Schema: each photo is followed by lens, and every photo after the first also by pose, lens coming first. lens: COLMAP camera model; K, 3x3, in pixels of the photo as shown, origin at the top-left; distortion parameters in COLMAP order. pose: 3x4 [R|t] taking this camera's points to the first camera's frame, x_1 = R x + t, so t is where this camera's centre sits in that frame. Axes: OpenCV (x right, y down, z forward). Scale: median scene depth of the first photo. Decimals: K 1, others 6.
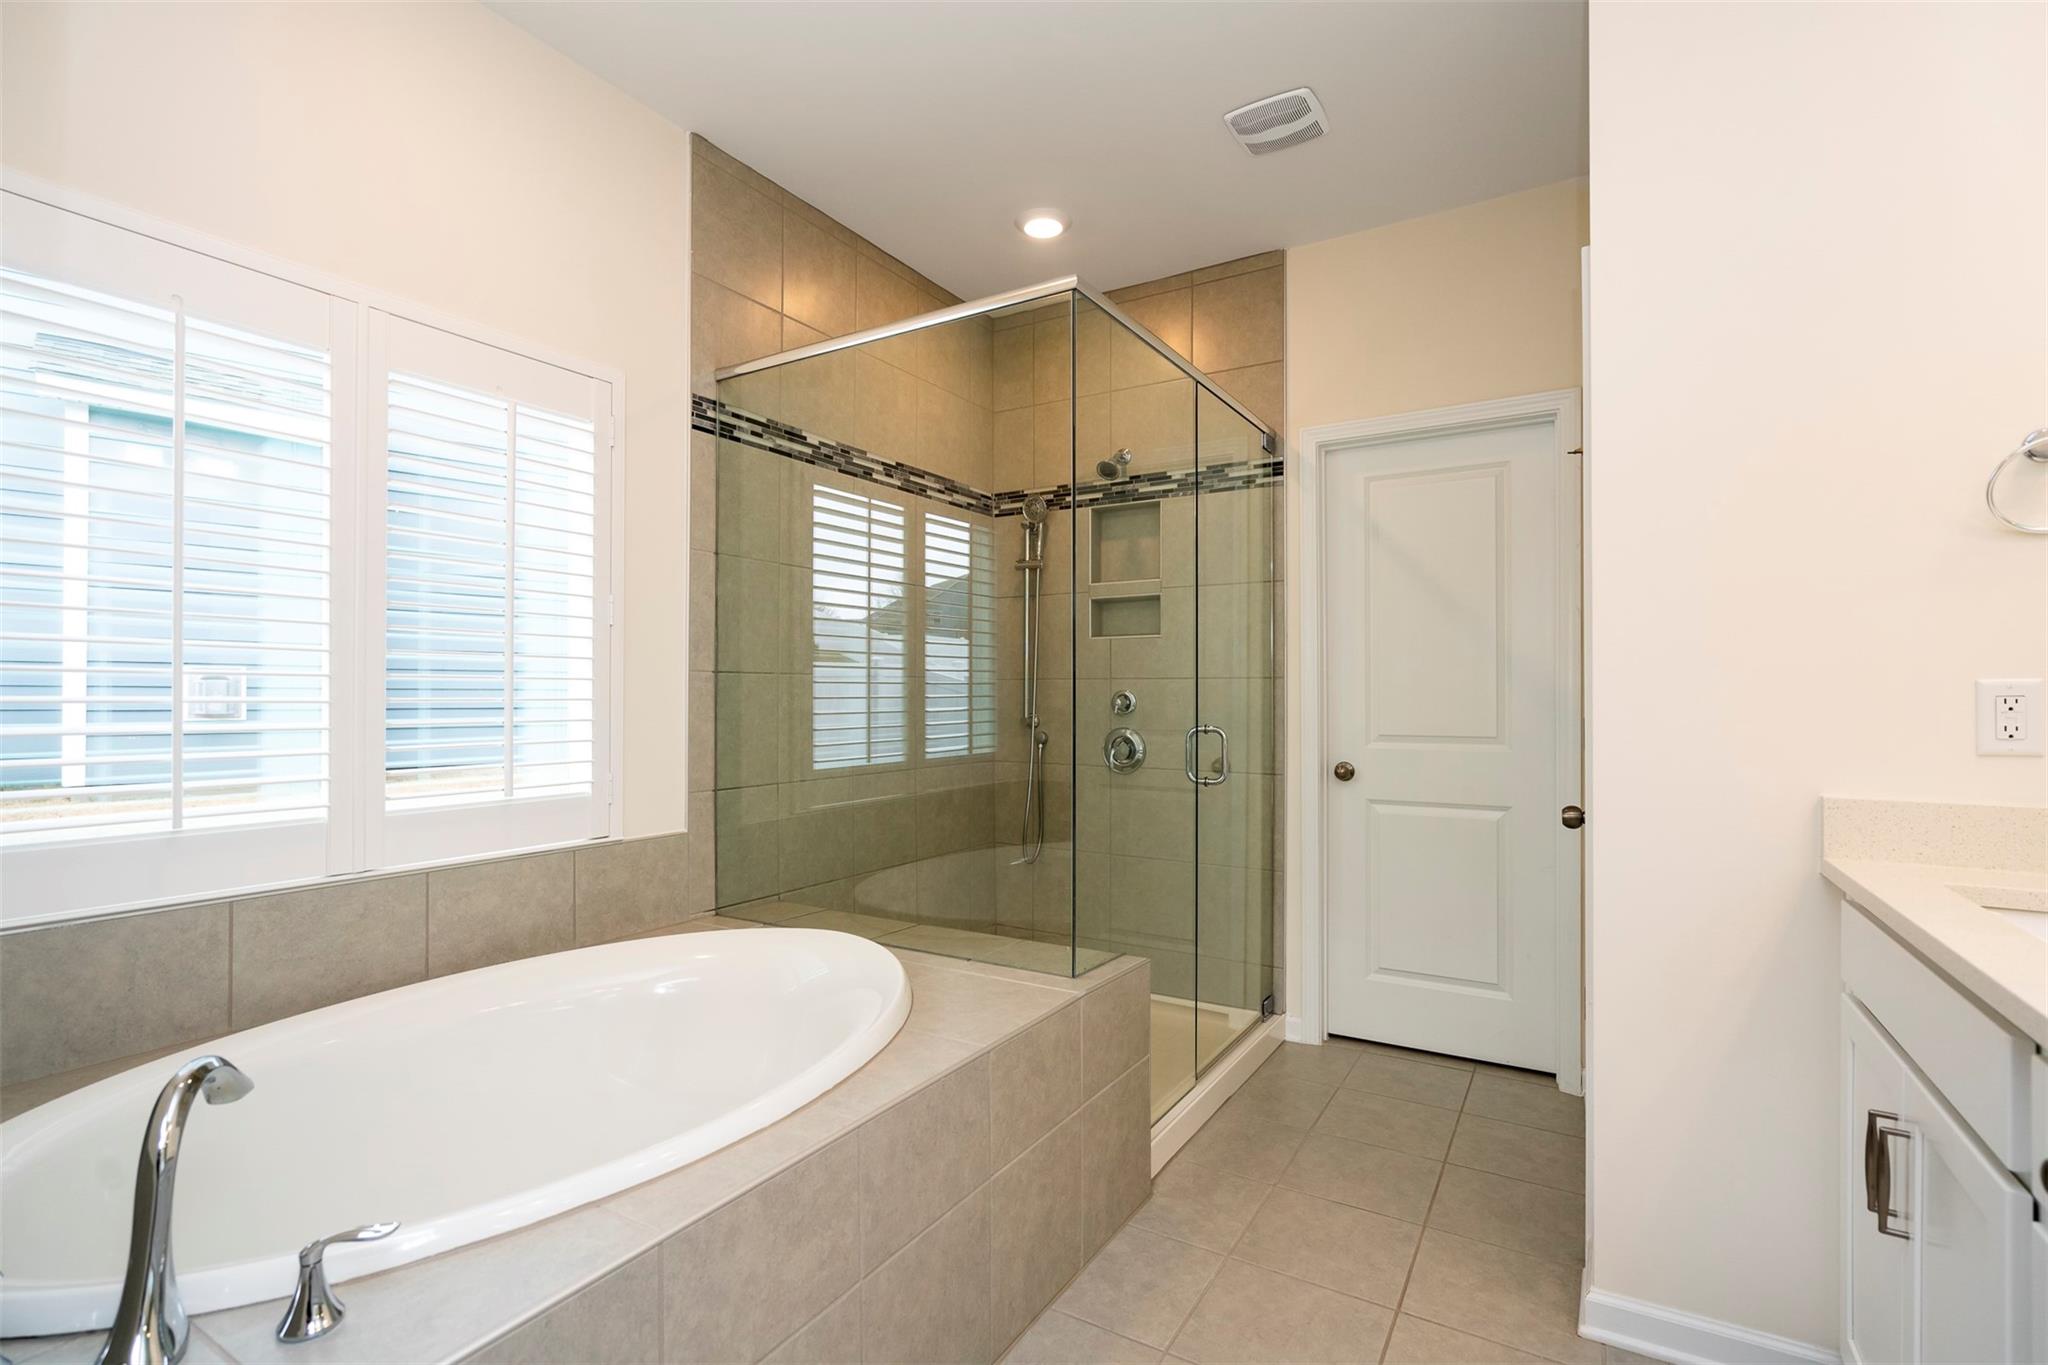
lens RADIAL K [[944.6, 0, 1036.8], [0, 944.6, 689.8], [0, 0, 1]] dist [-0.002778, 0.007881]
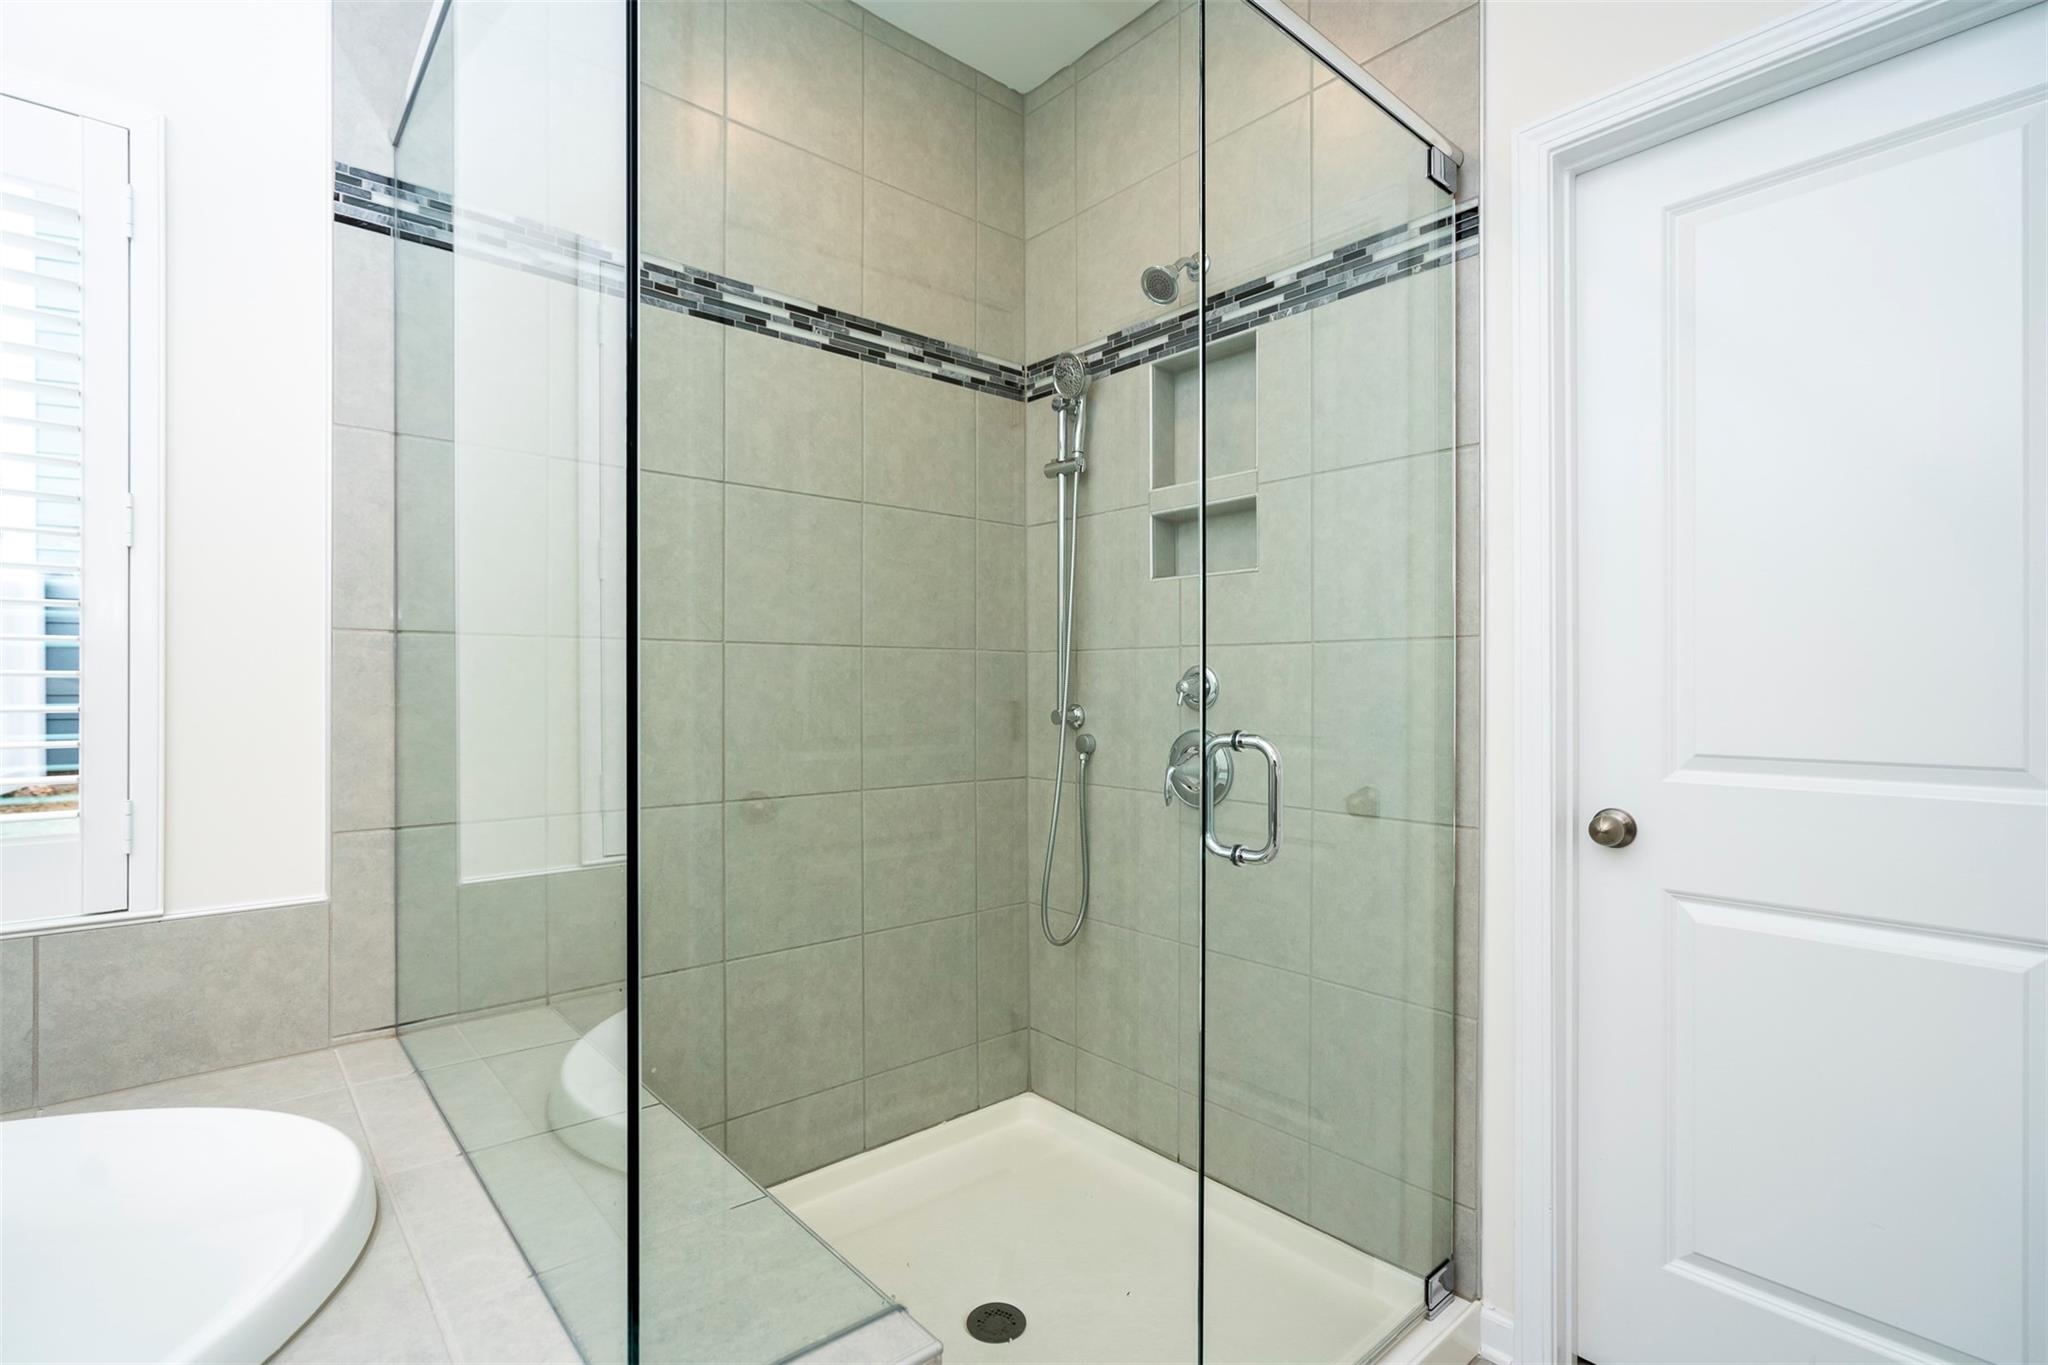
lens RADIAL K [[959.8, 0, 1035.5], [0, 959.8, 683.2], [0, 0, 1]] dist [0.000464, 0.000814]
pose [[0.954390, 0.000863, -0.298560, 0.190582], [0.000859, 0.999984, 0.005636, 0.009098], [0.298560, -0.005636, 0.954374, 0.443576]]
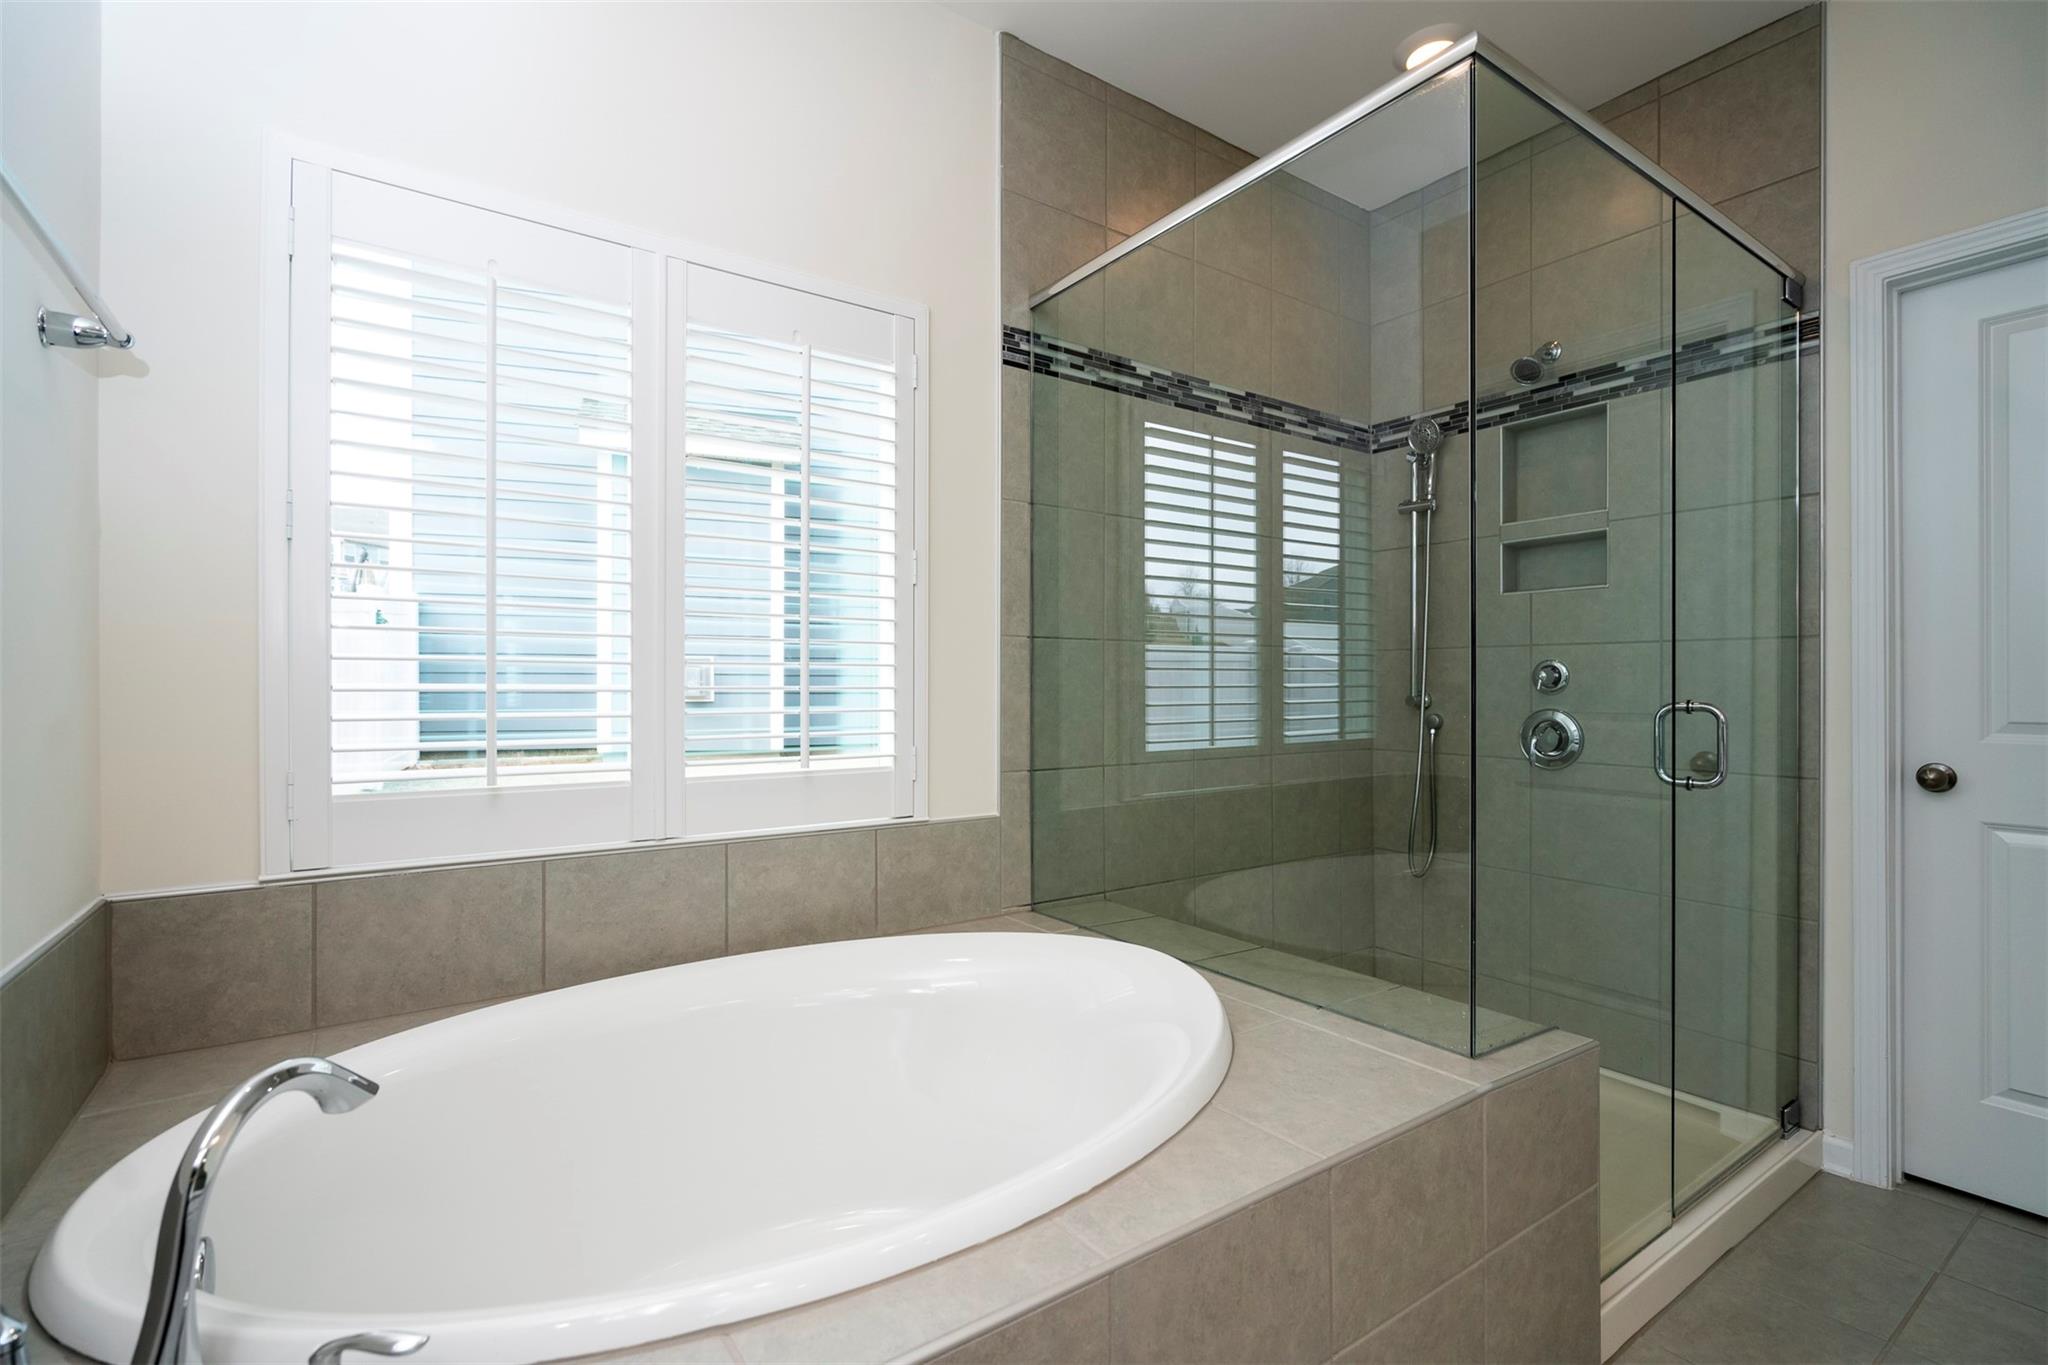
lens RADIAL K [[937.0, 0, 1034.9], [0, 937.0, 684.4], [0, 0, 1]] dist [-0.000236, 0.001122]
pose [[0.917928, -0.000757, -0.396746, 0.011156], [0.002399, 0.999990, 0.003643, 0.018368], [0.396739, -0.004296, 0.917921, 0.158255]]
